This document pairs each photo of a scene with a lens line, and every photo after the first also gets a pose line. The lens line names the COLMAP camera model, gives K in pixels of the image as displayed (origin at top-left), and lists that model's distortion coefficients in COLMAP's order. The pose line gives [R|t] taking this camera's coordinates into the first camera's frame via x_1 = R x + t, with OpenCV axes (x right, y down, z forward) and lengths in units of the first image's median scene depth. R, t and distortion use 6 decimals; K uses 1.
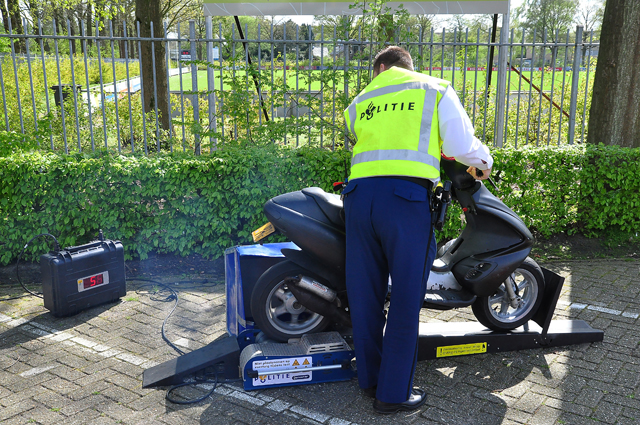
lens RADIAL K [[671.1, 0, 320.0], [0, 671.1, 212.5], [0, 0, 1]] dist [0.042120, -0.005651]
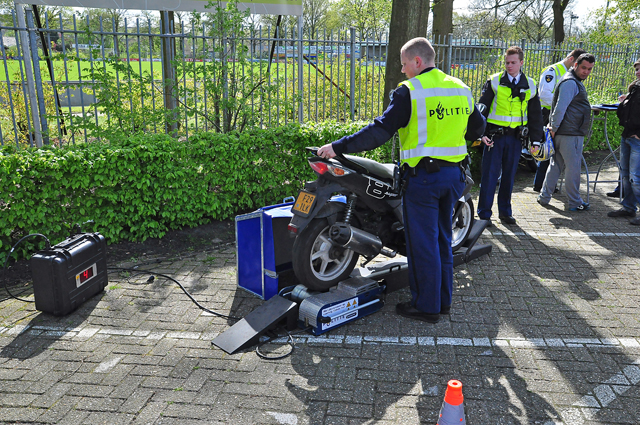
lens RADIAL K [[584.1, 0, 320.0], [0, 584.1, 212.5], [0, 0, 1]] dist [-0.003492, 0.001690]
pose [[0.872161, -0.120153, 0.474234, -0.345870], [0.098458, 0.992646, 0.070426, -0.013277], [-0.479208, -0.014730, 0.877578, 0.060899]]
